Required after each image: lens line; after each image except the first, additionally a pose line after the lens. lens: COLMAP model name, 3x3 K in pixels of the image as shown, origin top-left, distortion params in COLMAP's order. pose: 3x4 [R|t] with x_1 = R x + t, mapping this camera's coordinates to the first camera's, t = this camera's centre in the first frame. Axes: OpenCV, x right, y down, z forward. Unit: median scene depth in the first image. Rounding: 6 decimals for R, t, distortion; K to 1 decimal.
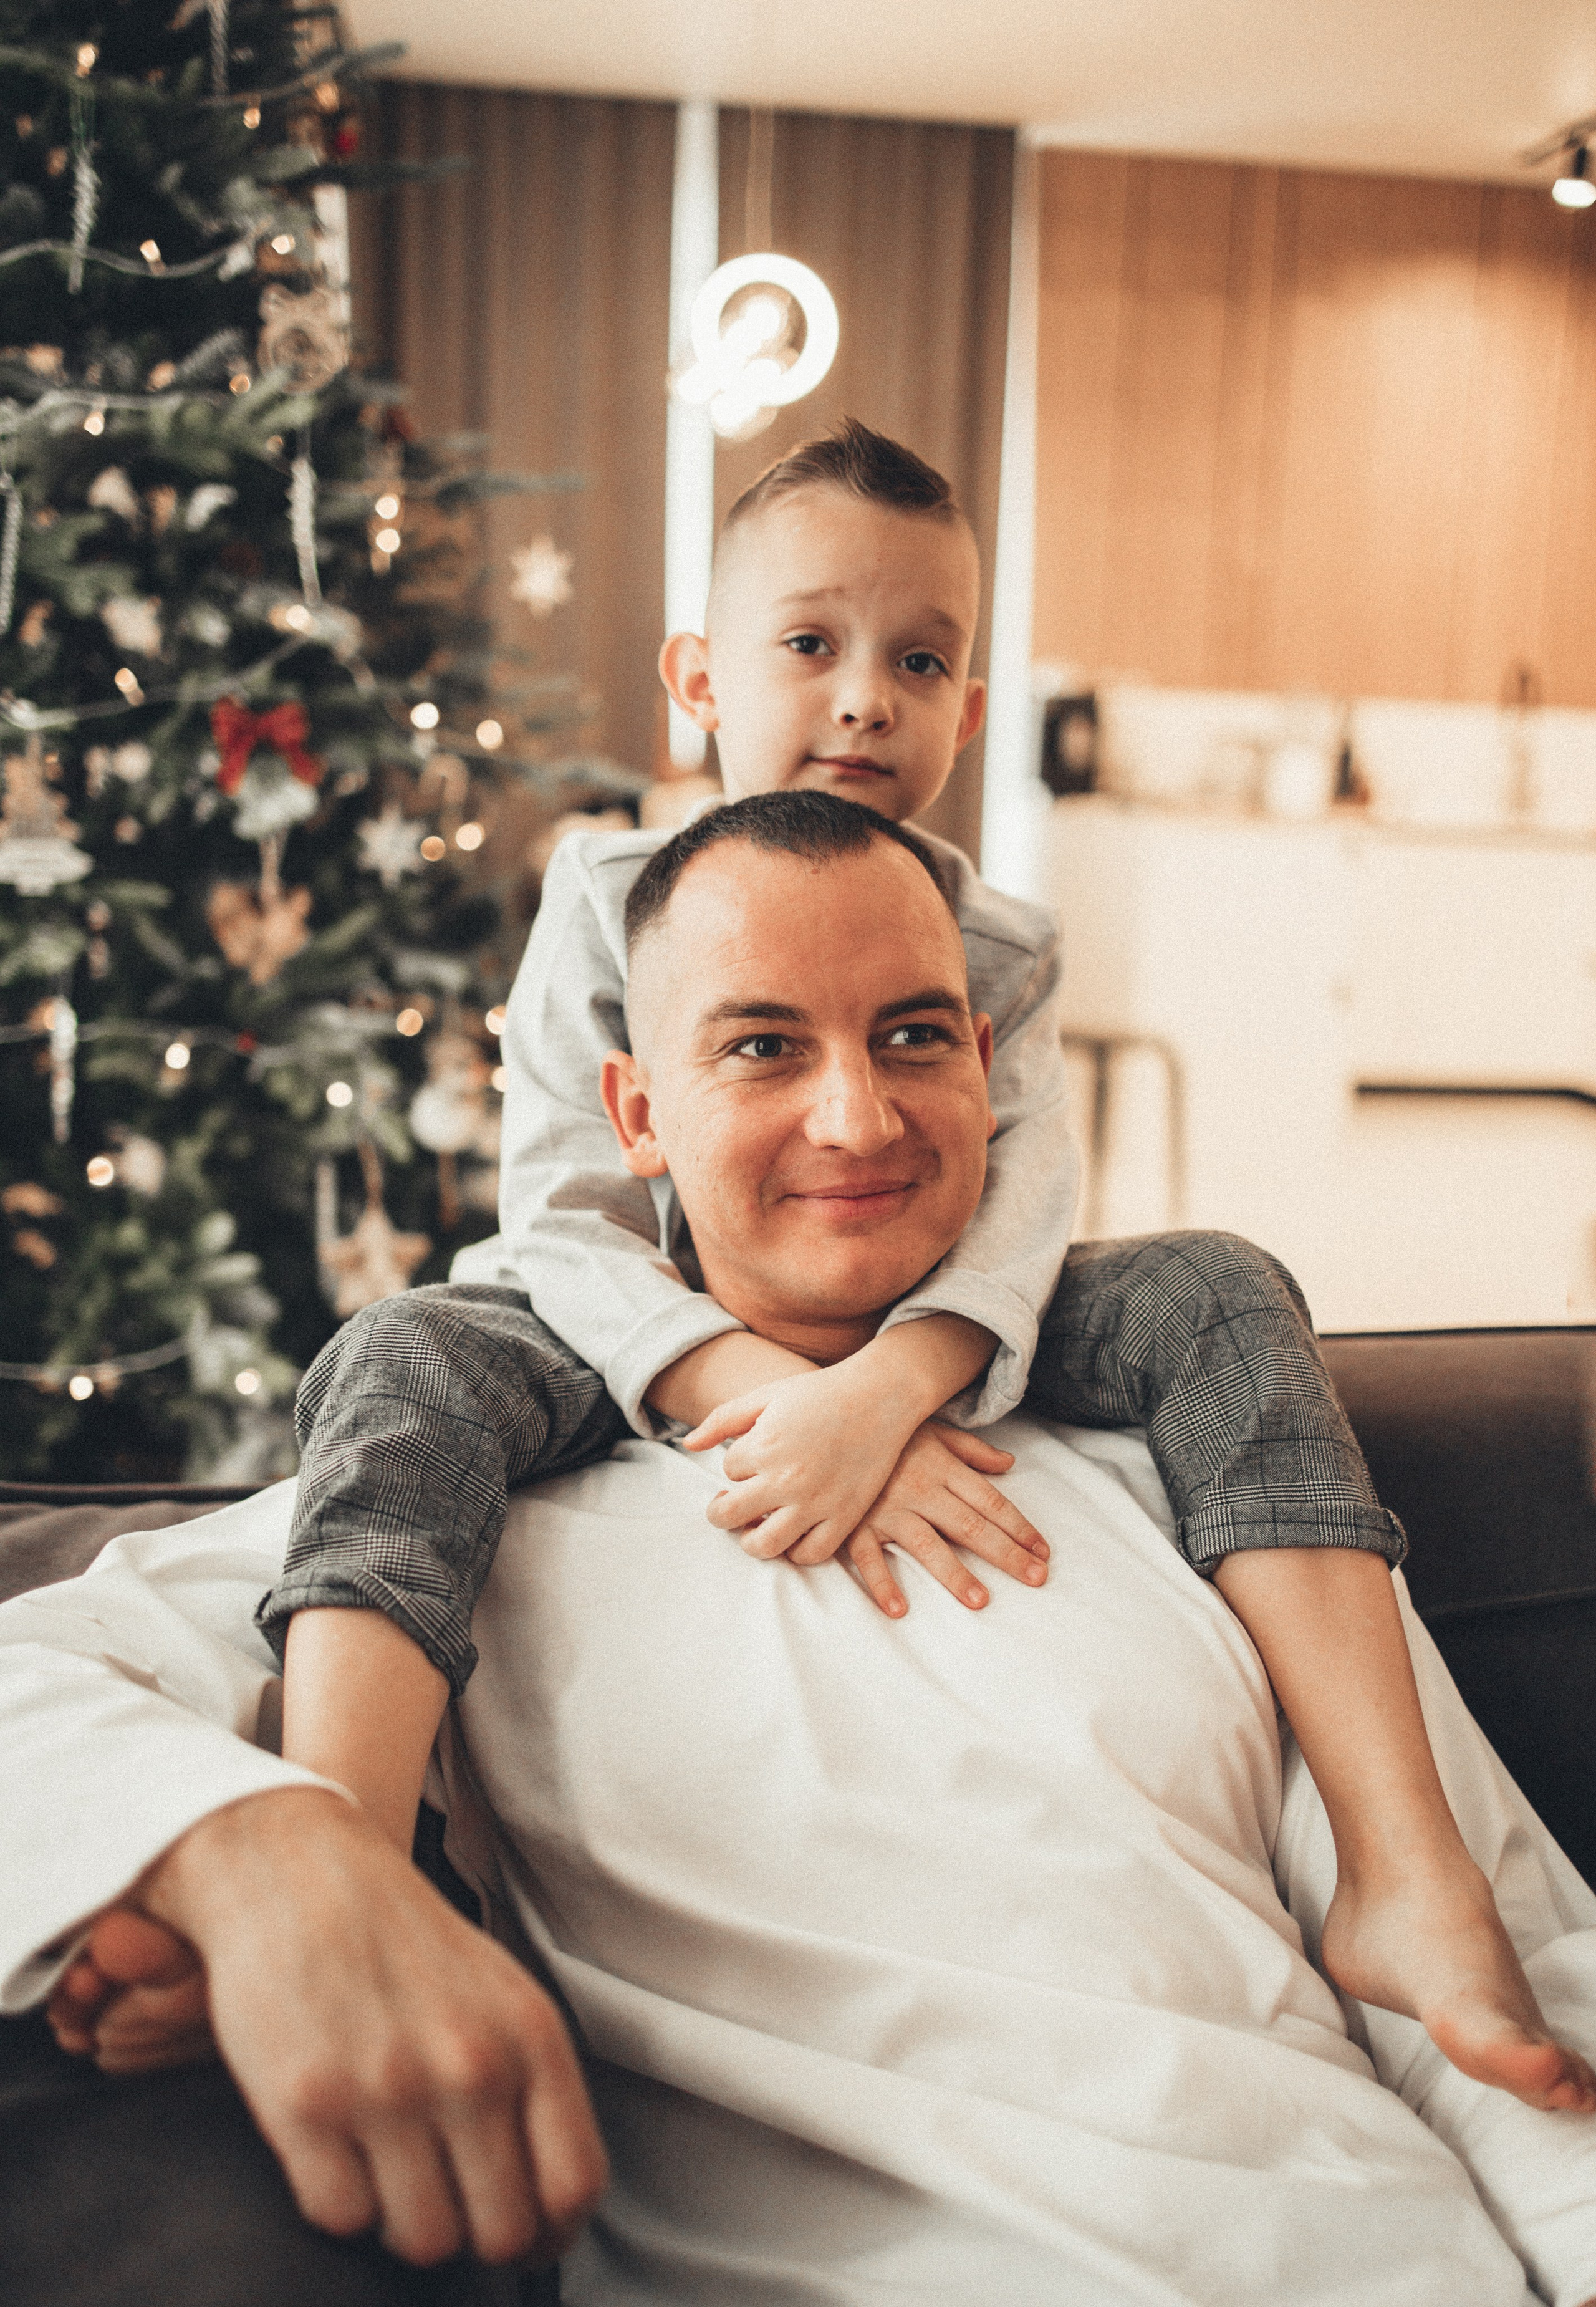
lens RADIAL K [[2548.8, 0, 855.1], [0, 2548.8, 1216.8], [0, 0, 1]] dist [-0.060364, 0.000000]
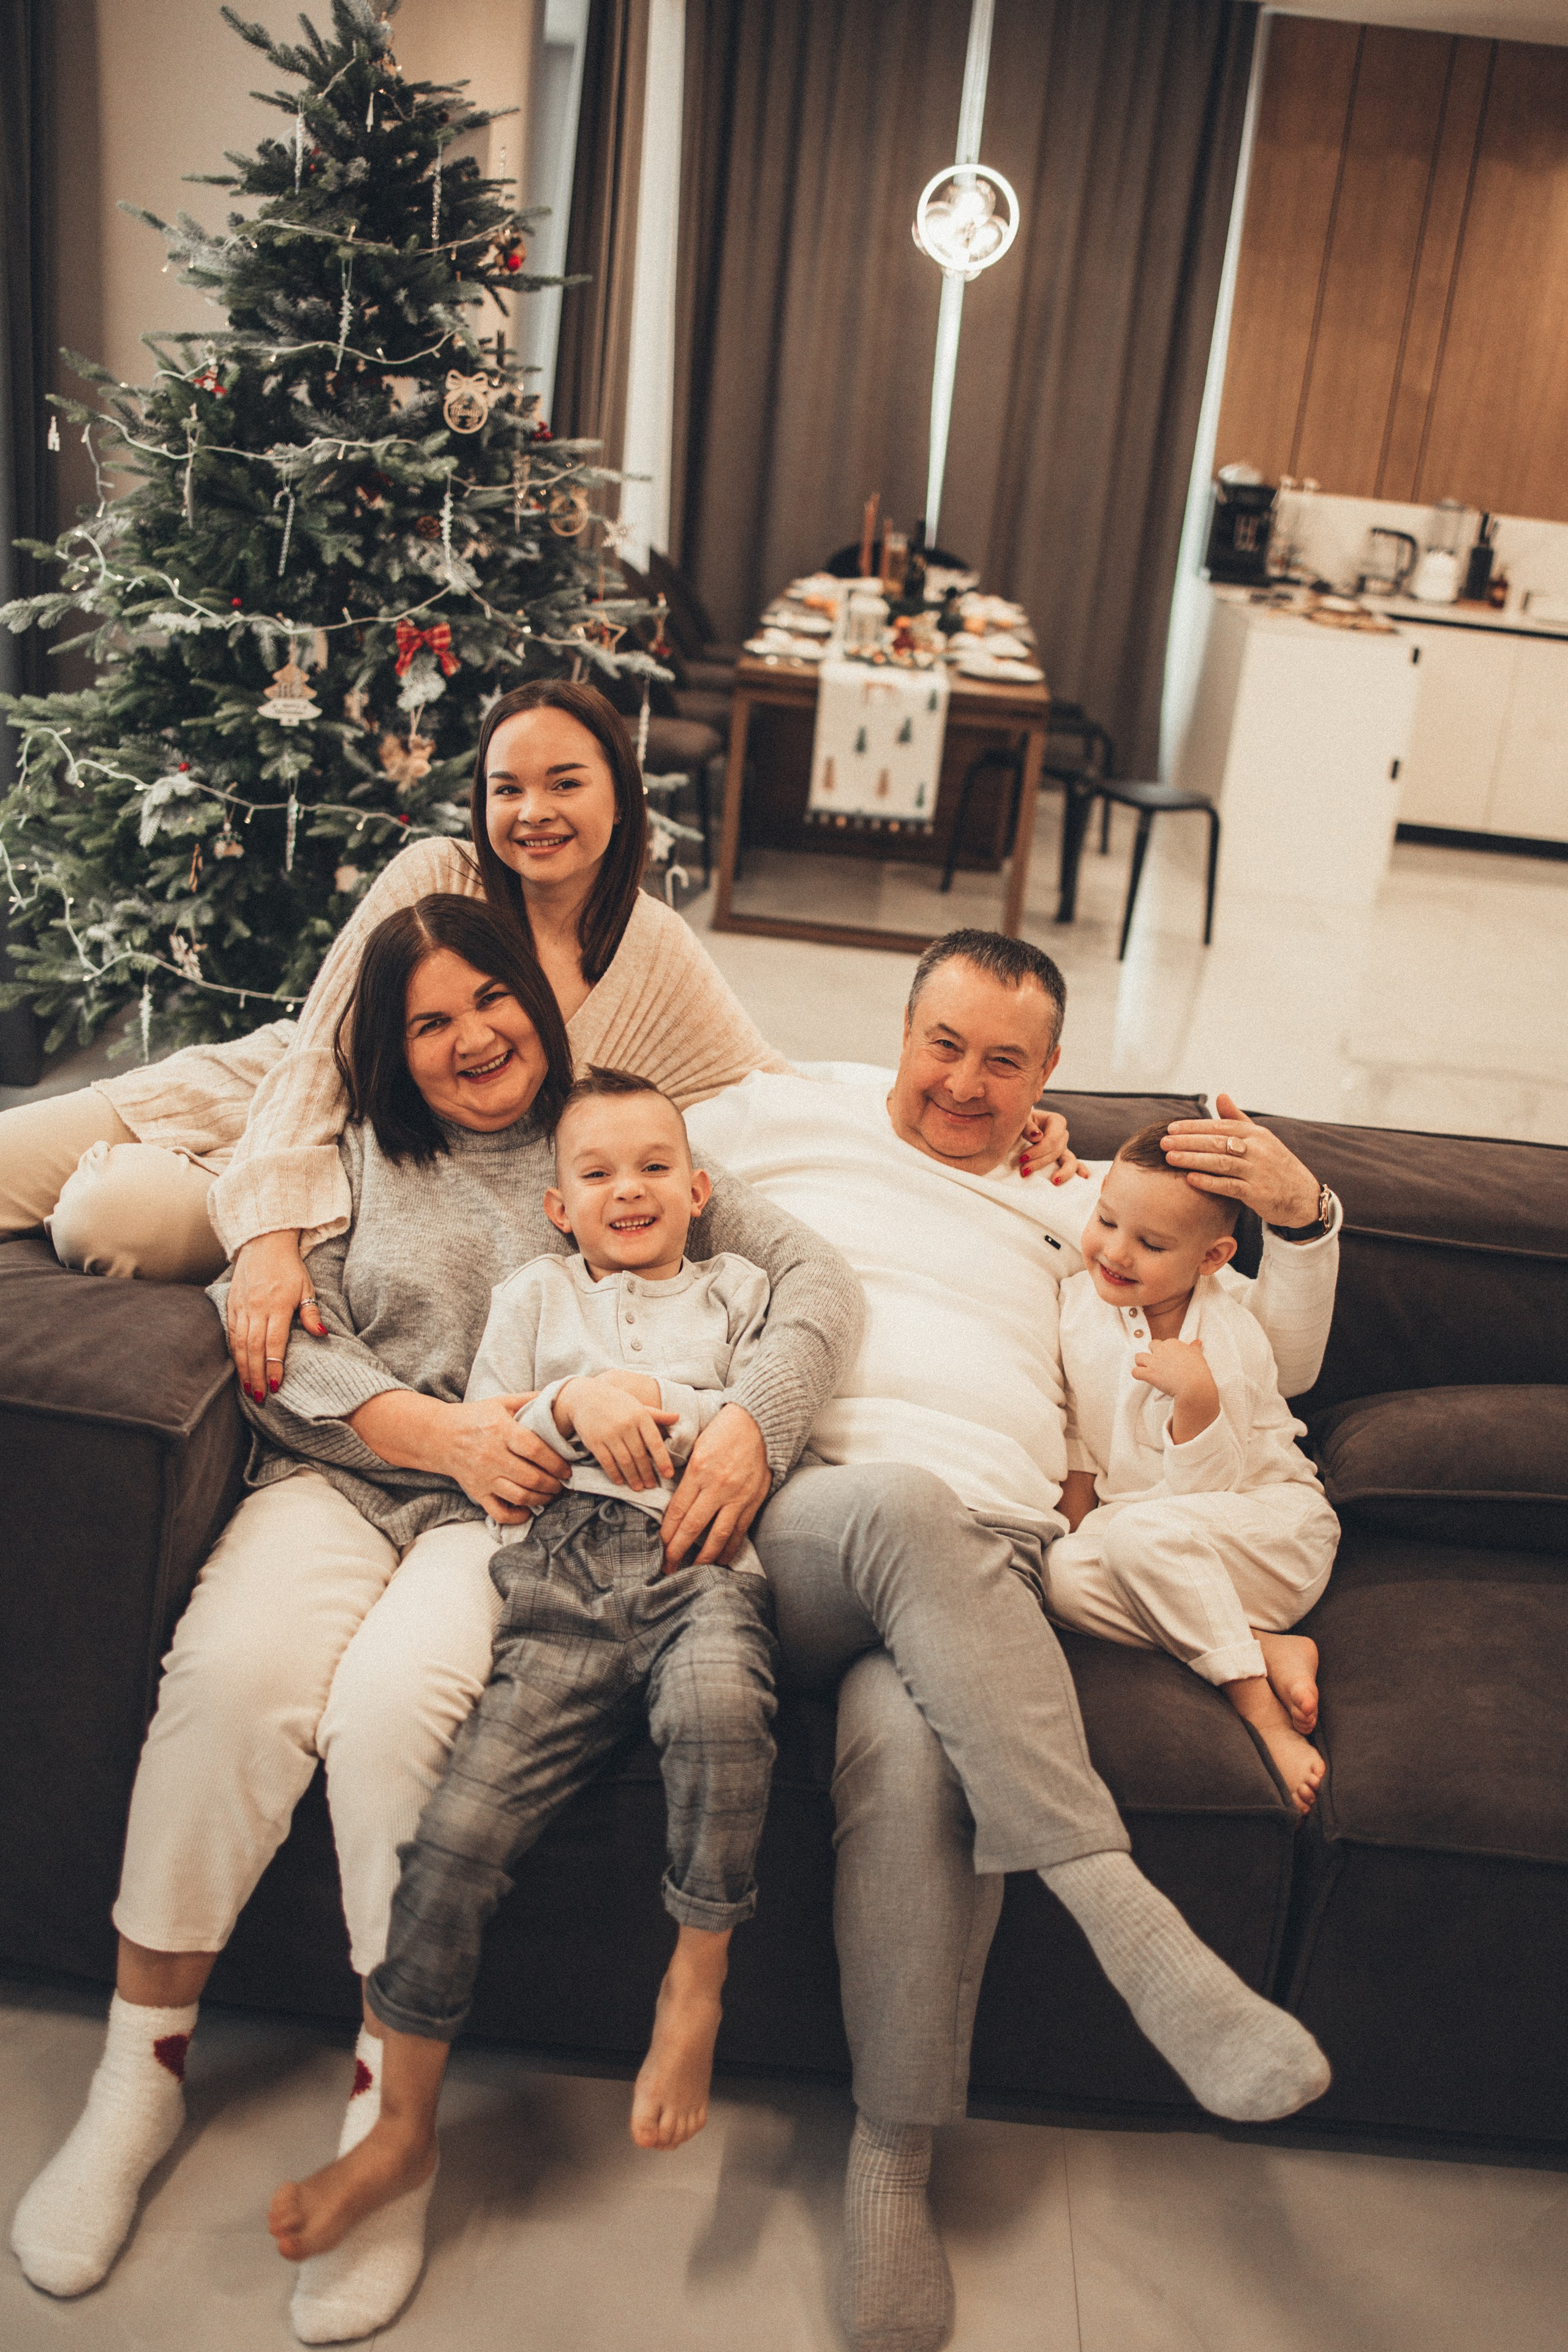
lens RADIAL K [[2346.7, 0, 790.9], [0, 2346.7, 1170.4], [0, 0, 1]] dist [-0.059788, 0.000000]
pose [[0.977052, 0.126369, -0.171465, 0.311337], [-0.100623, 0.983346, 0.151346, -0.096125], [0.187735, -0.130620, 0.973496, -0.522108]]
